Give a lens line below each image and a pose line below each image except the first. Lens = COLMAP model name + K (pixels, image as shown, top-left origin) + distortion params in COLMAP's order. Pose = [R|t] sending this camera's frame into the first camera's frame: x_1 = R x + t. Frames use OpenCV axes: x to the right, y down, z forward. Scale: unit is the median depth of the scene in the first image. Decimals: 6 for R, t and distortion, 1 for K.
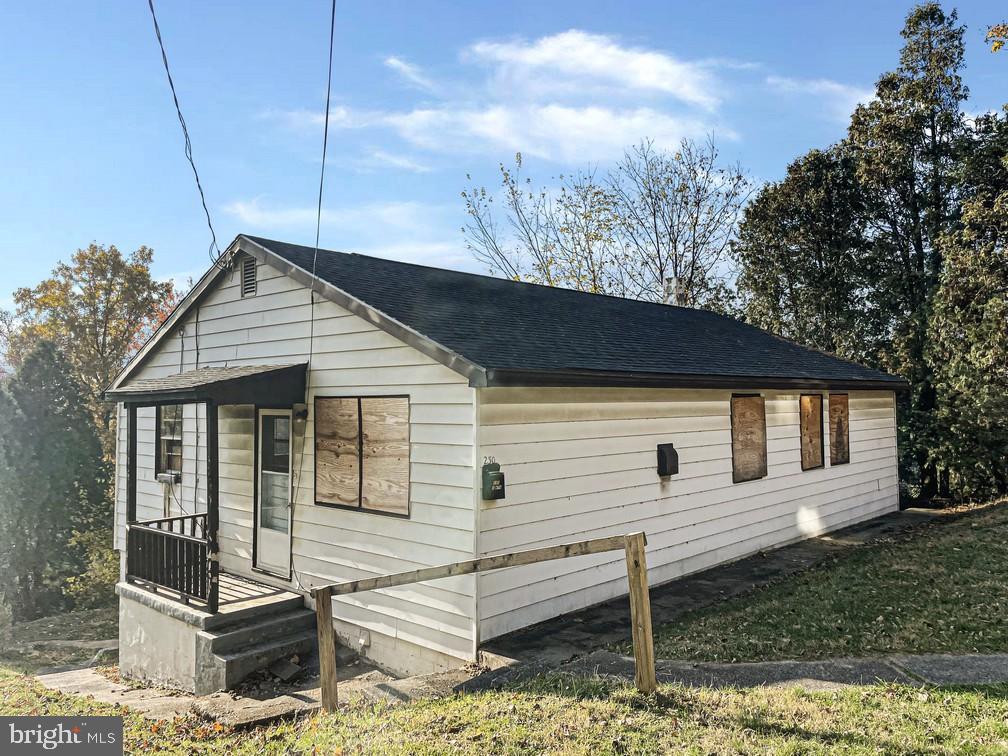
lens RADIAL K [[770.6, 0, 504.0], [0, 770.6, 378.0], [0, 0, 1]] dist [-0.000791, -0.001865]
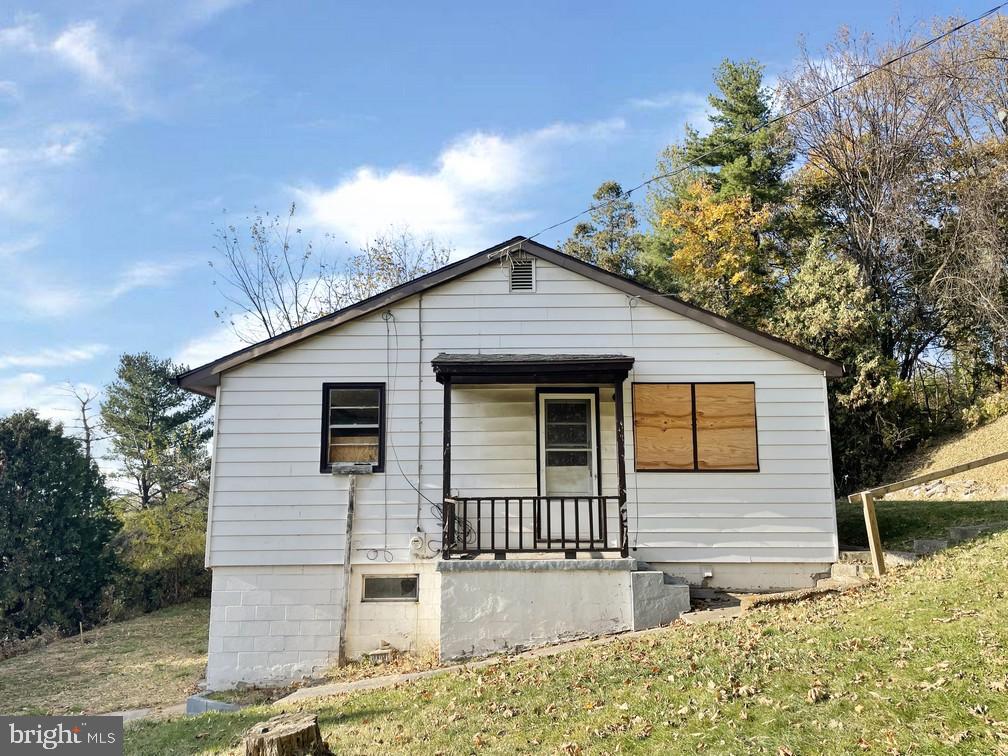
lens RADIAL K [[770.6, 0, 504.0], [0, 770.6, 378.0], [0, 0, 1]] dist [-0.000791, -0.001865]
pose [[0.742180, 0.110833, 0.660972, -1.197258], [-0.025890, 0.990236, -0.136974, 0.188273], [-0.669700, 0.084546, 0.737804, 0.245137]]
